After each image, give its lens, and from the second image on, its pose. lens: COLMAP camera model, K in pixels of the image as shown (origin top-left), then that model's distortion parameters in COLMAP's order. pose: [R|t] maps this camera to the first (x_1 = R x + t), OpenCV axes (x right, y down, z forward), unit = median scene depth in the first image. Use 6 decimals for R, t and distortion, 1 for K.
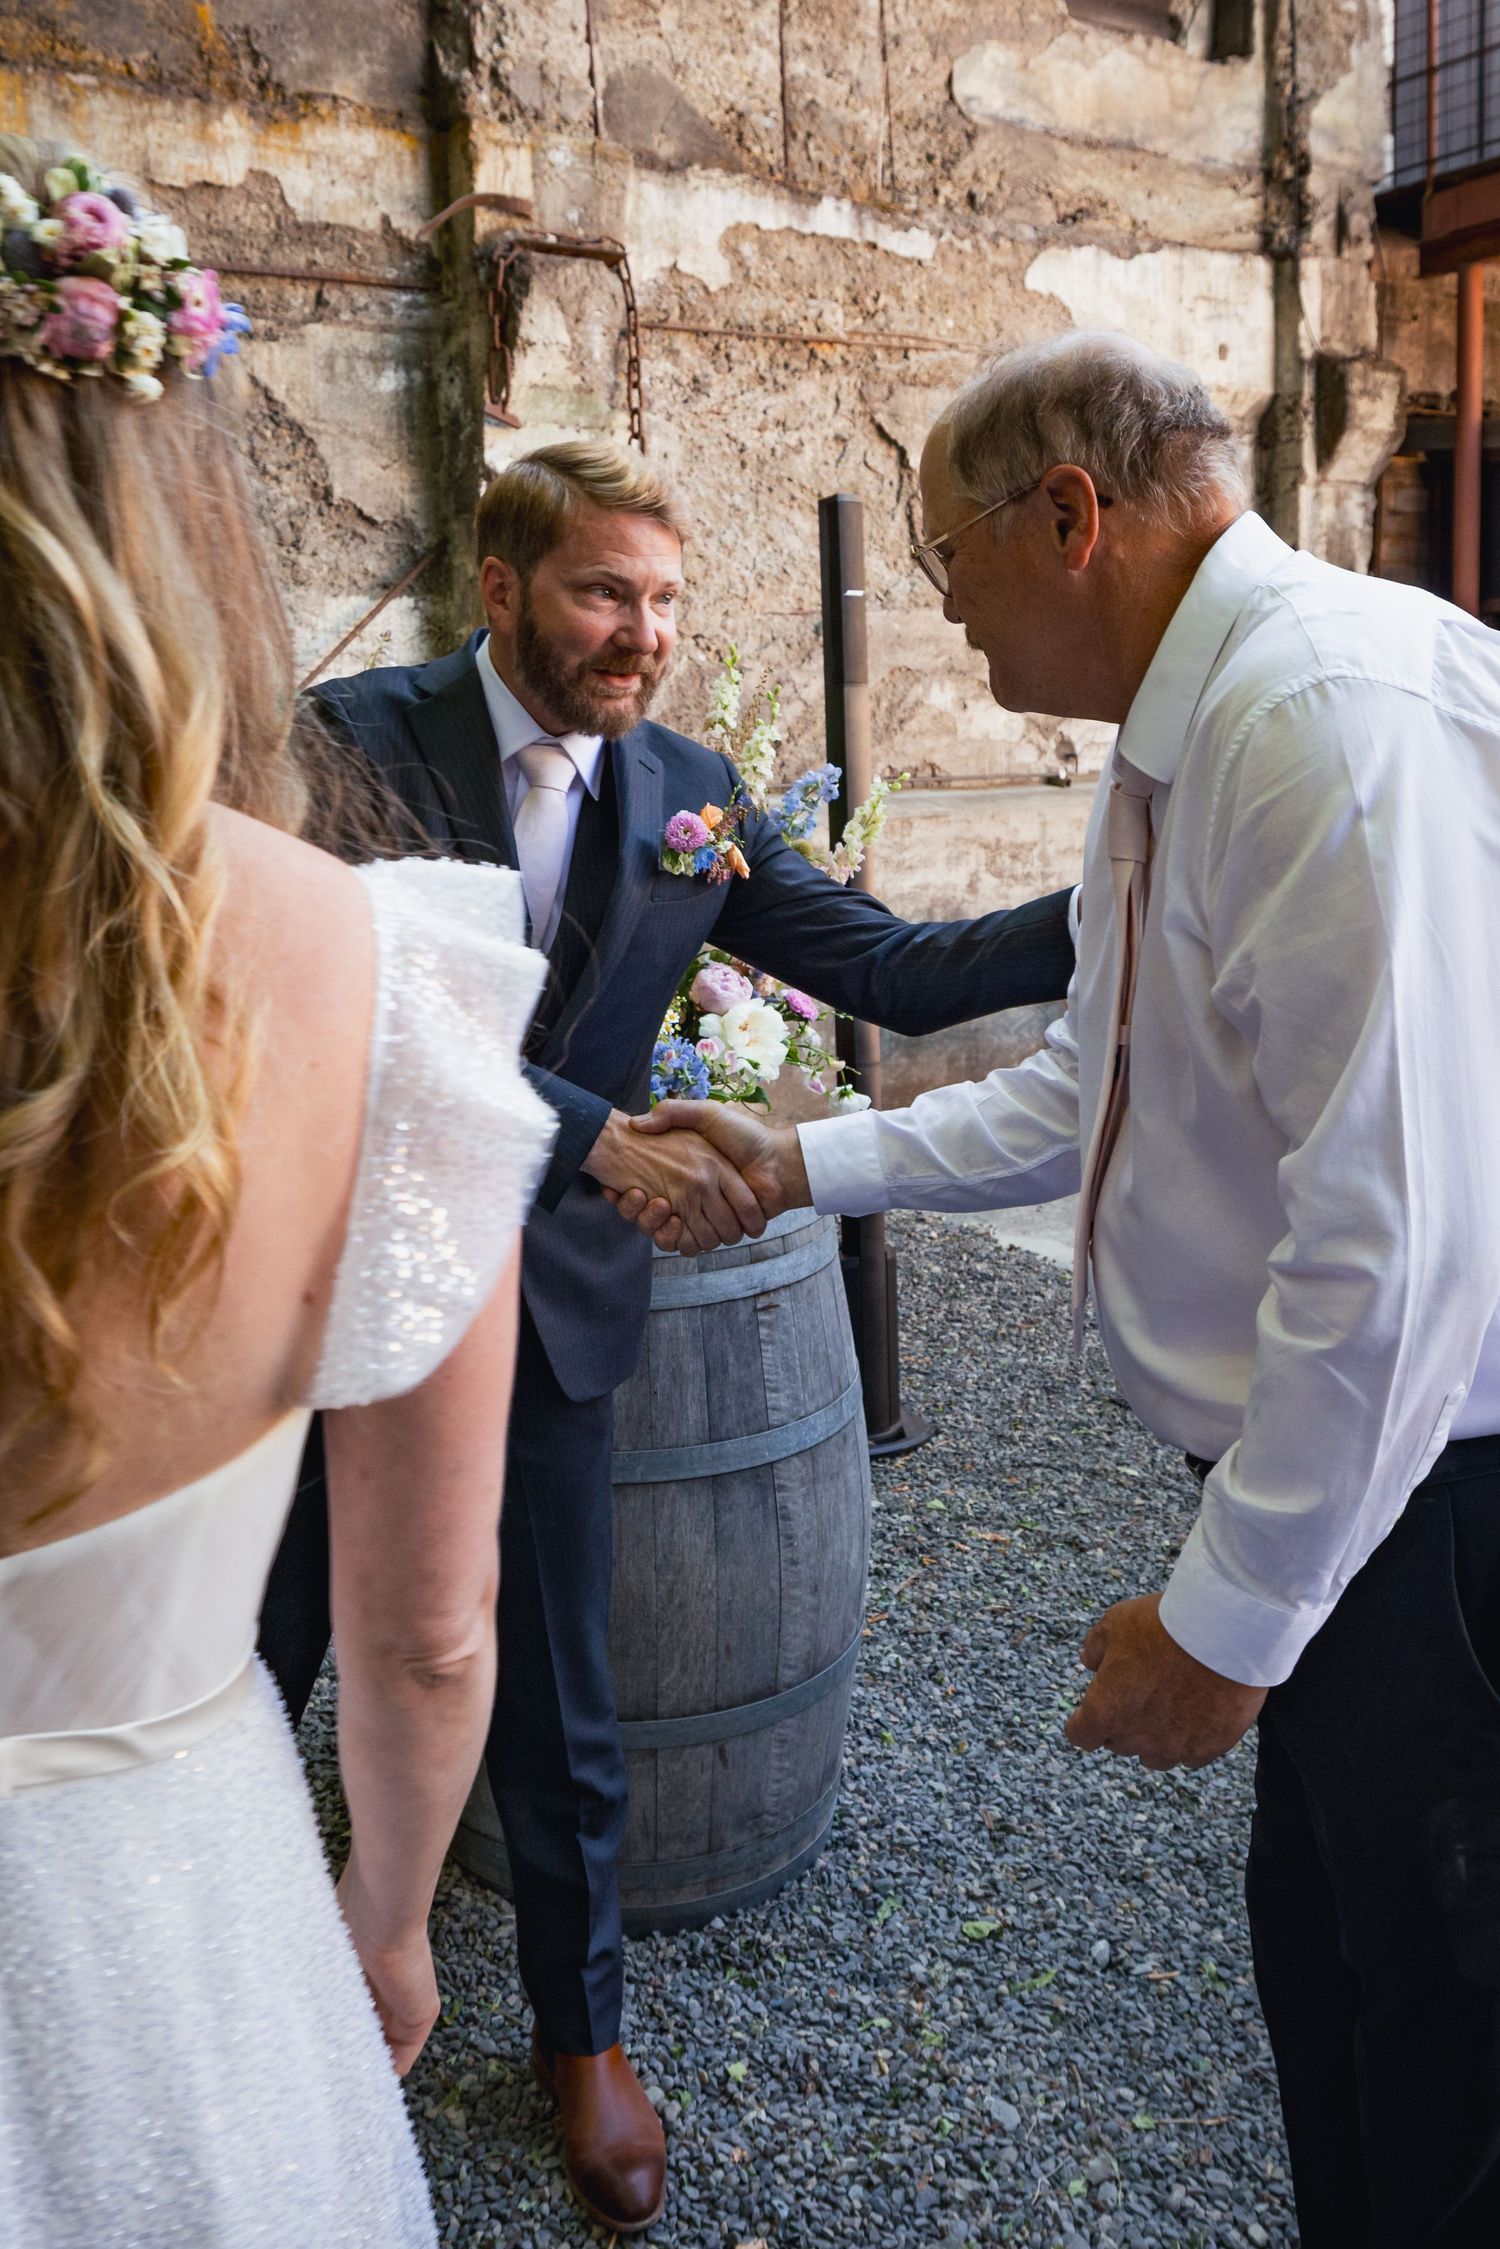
lens RADIAL K [[1926.6, 0, 654.9], [0, 1926.6, 1012.8], [0, 0, 1]] dist [-0.005886, 0.002023]
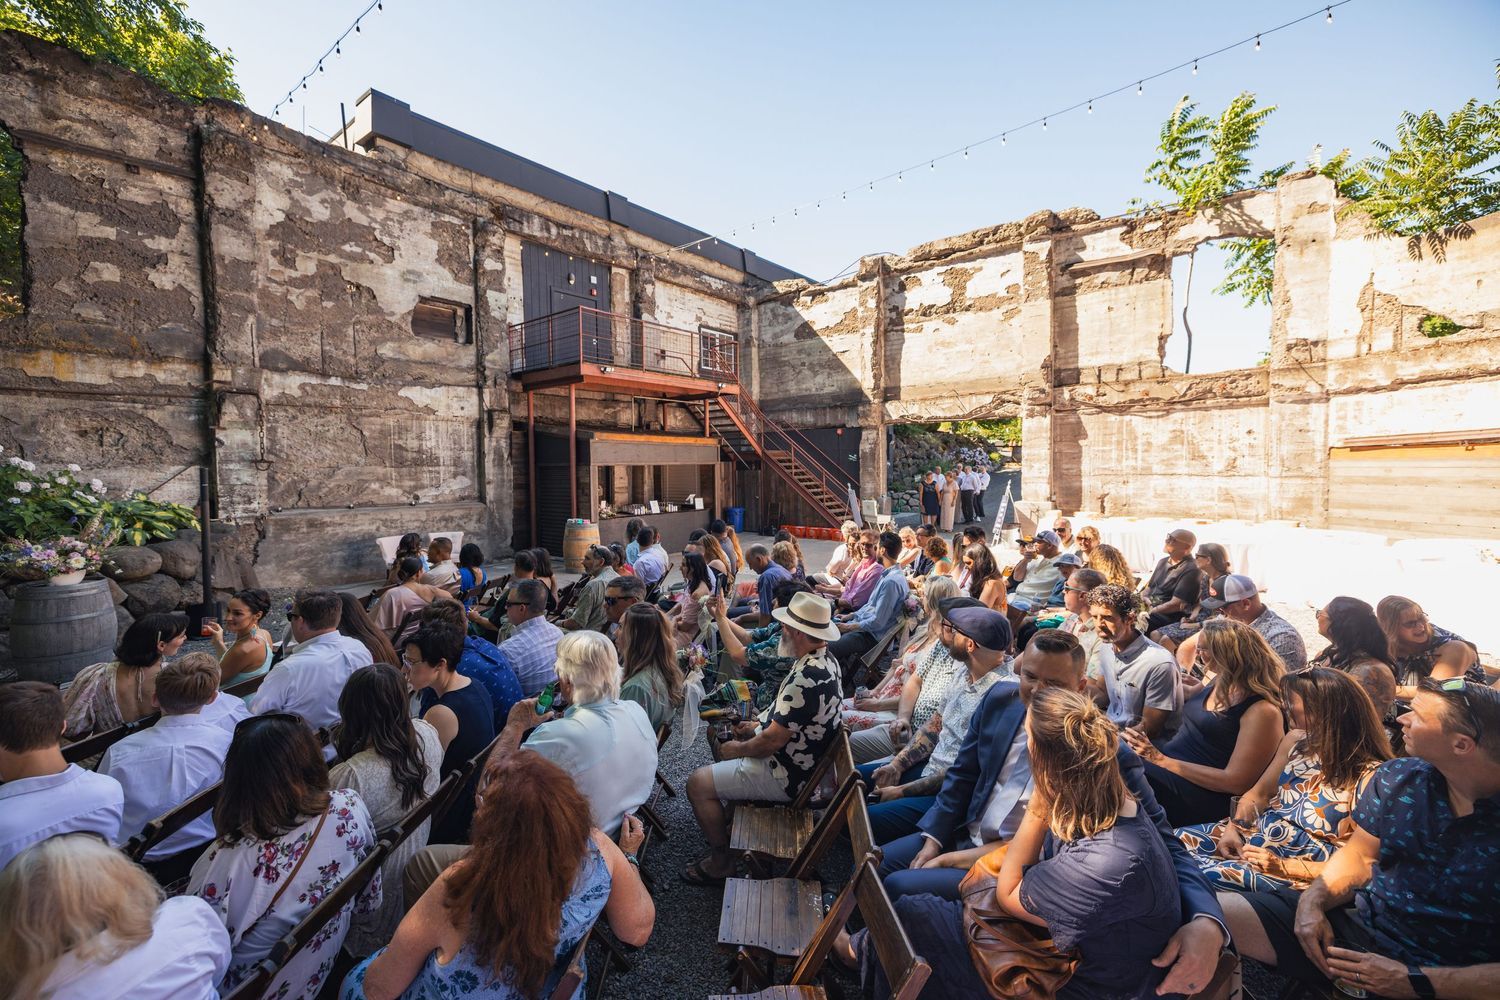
lens RADIAL K [[635.0, 0, 751.0], [0, 635.0, 493.8], [0, 0, 1]] dist [0.004752, 0.000106]
pose [[0.948156, 0.012162, 0.317573, 0.531216], [0.020240, 0.994928, -0.098532, 0.013444], [-0.317160, 0.099852, 0.943101, -0.663816]]
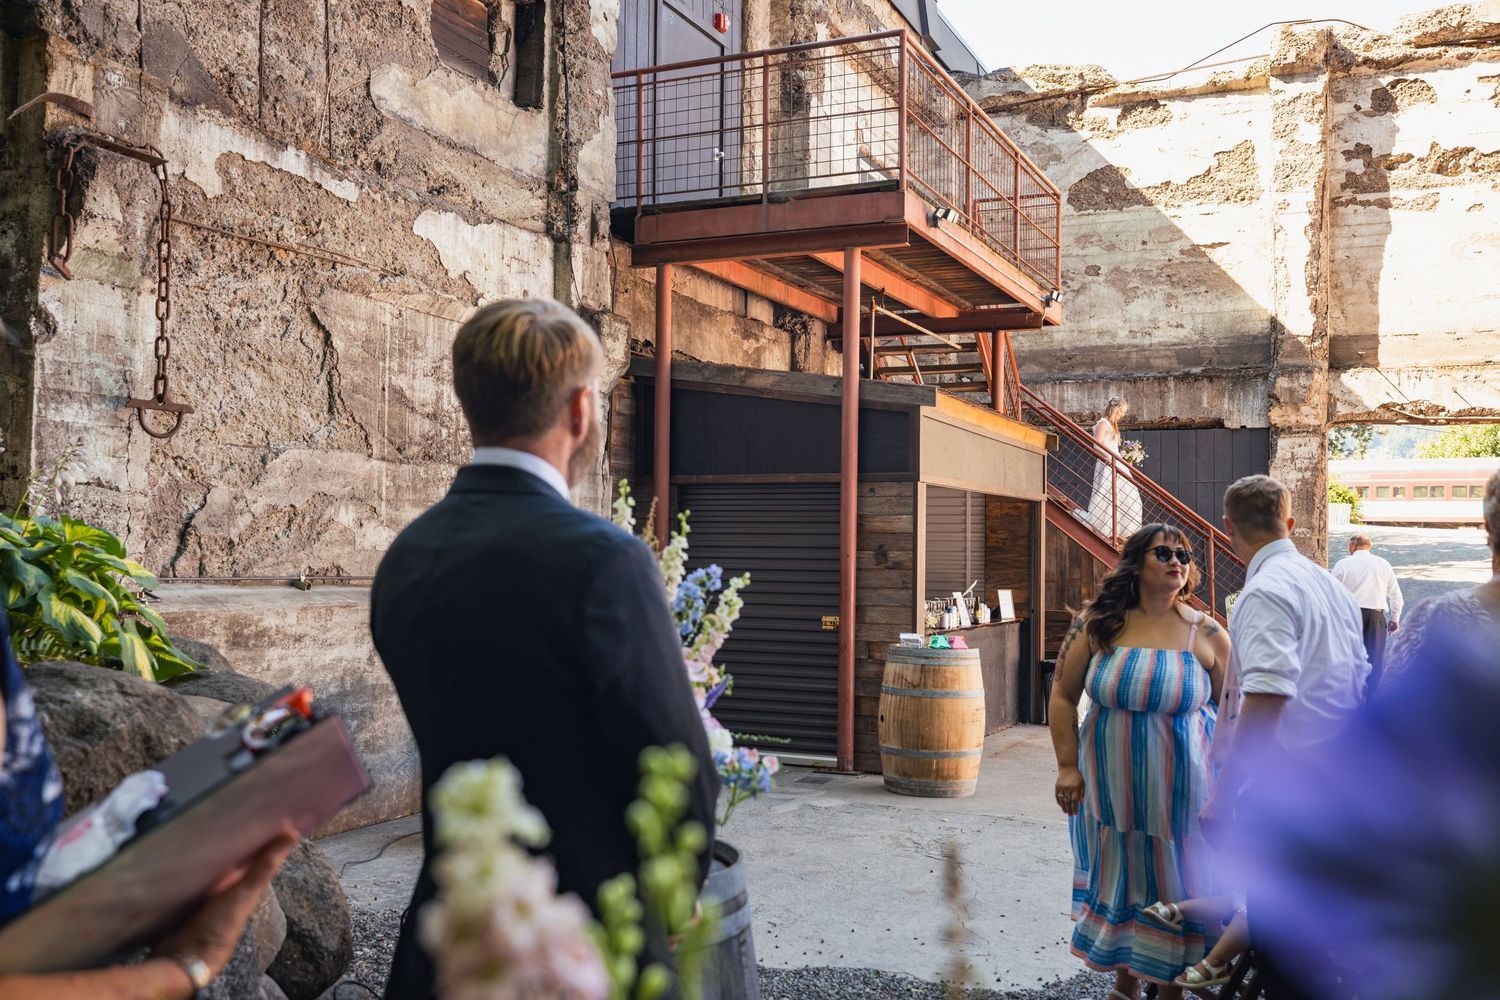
lens RADIAL K [[1446.0, 0, 752.7], [0, 1446.0, 507.8], [0, 0, 1]] dist [0.002955, 0.000000]
pose [[0.837782, 0.066346, 0.541959, -0.167318], [0.027698, 0.986148, -0.163539, 0.000779], [-0.545302, 0.152021, 0.824340, 0.025990]]
